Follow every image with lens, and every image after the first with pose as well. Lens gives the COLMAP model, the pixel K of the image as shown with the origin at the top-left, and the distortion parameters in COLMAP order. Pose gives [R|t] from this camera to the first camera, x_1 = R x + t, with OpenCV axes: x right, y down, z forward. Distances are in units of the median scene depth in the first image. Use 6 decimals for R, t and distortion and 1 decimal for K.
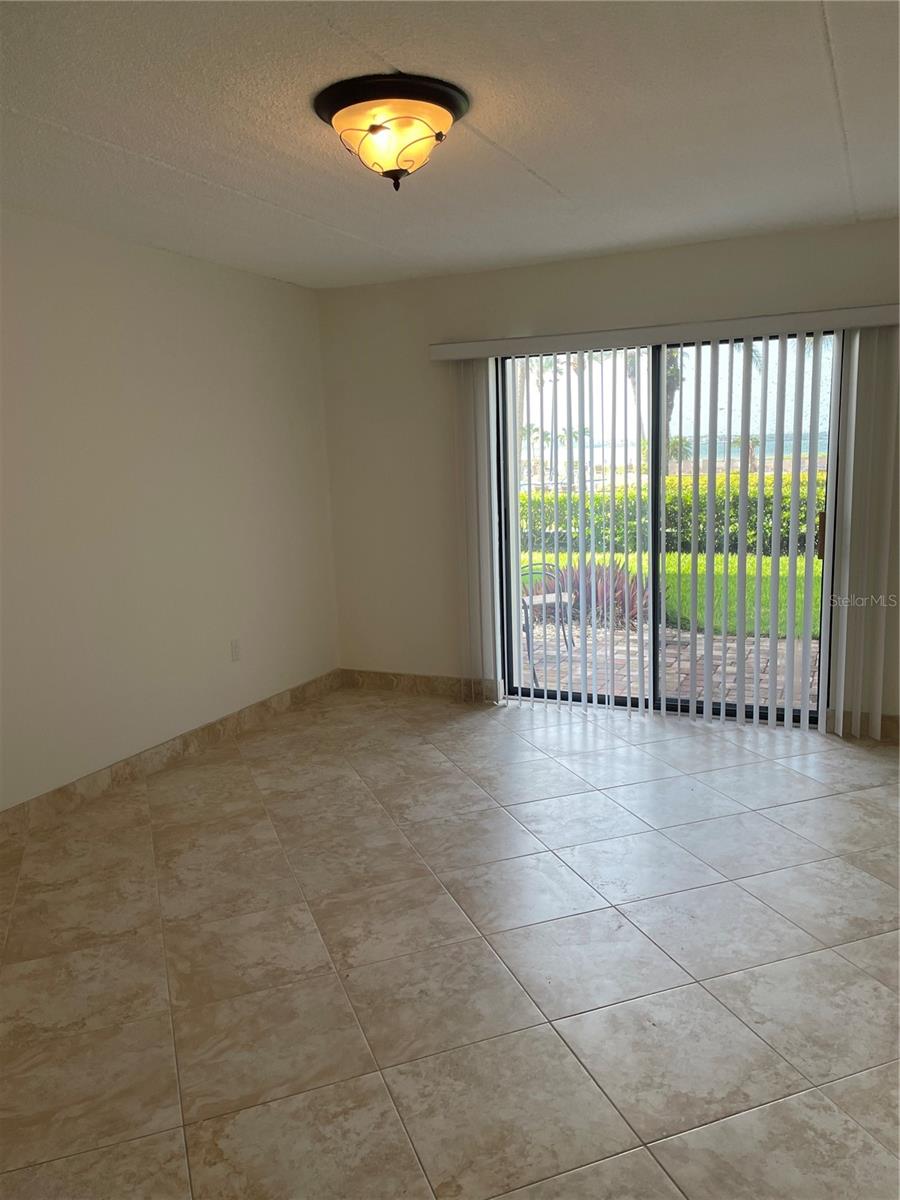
lens RADIAL K [[915.6, 0, 454.0], [0, 915.6, 600.8], [0, 0, 1]] dist [0.087045, -0.112601]
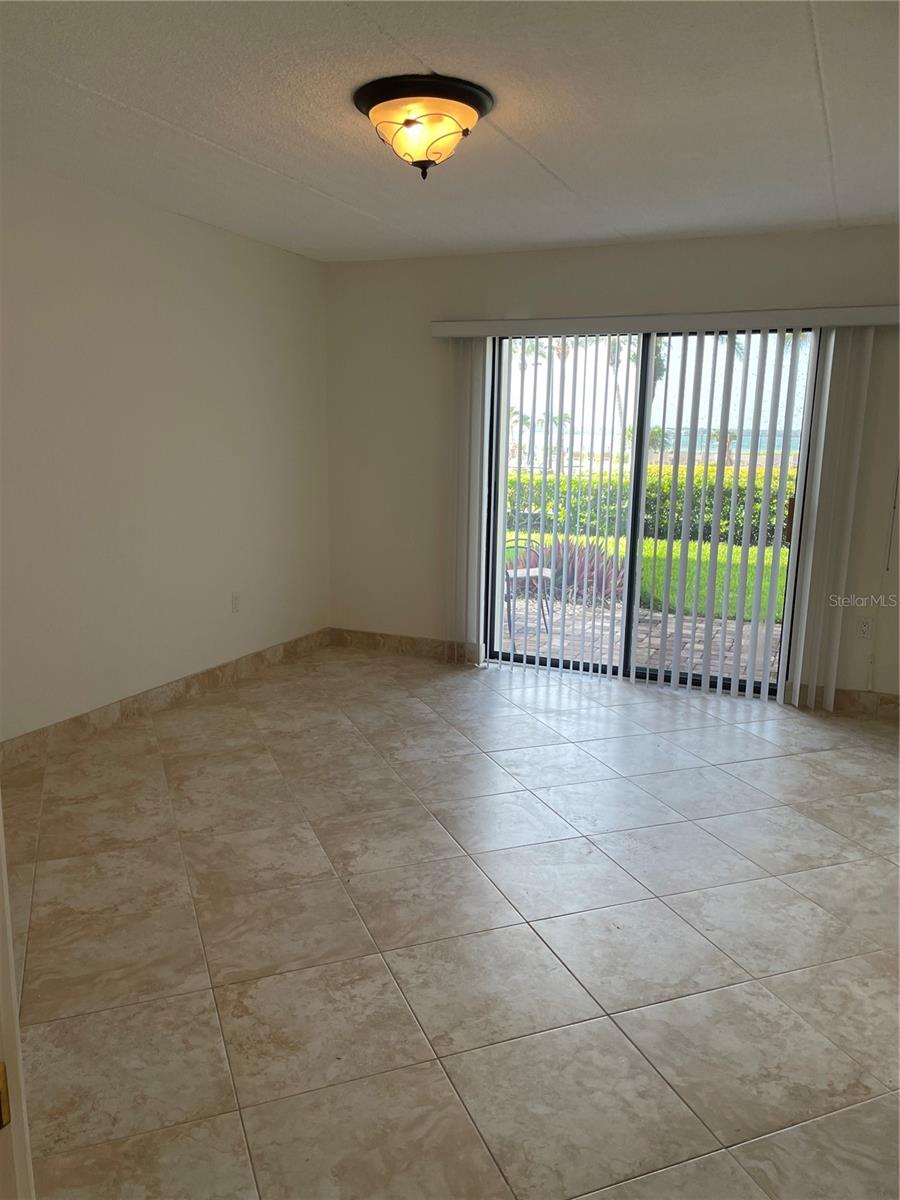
lens RADIAL K [[915.6, 0, 441.7], [0, 915.6, 601.7], [0, 0, 1]] dist [0.087045, -0.112601]
pose [[0.998709, 0.047061, 0.019138, -0.031235], [-0.047475, 0.998635, 0.021782, 0.028186], [-0.018087, -0.022663, 0.999580, -0.093545]]
